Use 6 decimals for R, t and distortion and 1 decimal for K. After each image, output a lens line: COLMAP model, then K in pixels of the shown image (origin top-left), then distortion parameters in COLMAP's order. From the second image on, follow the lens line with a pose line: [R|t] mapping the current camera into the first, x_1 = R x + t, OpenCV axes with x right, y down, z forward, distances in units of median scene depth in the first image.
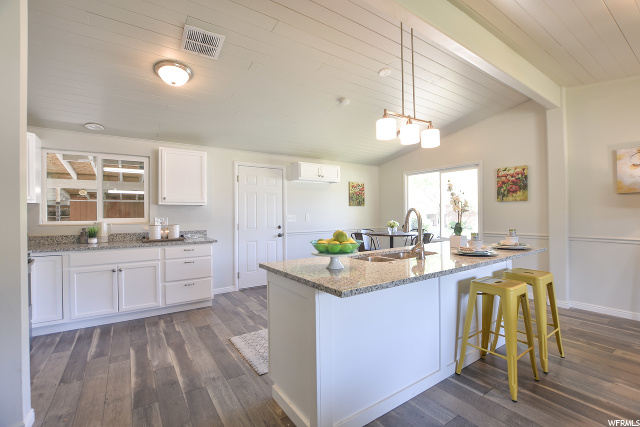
lens RADIAL K [[286.1, 0, 309.3], [0, 286.1, 212.6], [0, 0, 1]] dist [-0.032455, 0.000275]
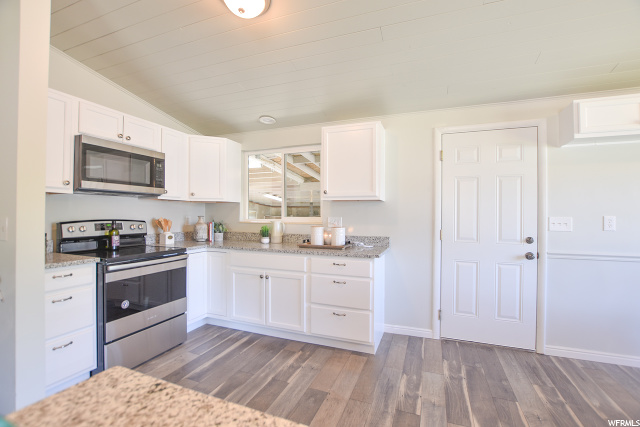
lens RADIAL K [[286.1, 0, 309.3], [0, 286.1, 212.6], [0, 0, 1]] dist [-0.032455, 0.000275]
pose [[0.582096, 0.004542, -0.813107, 0.094239], [-0.007307, 0.999973, 0.000355, 0.004682], [0.813087, 0.005735, 0.582114, 0.498412]]
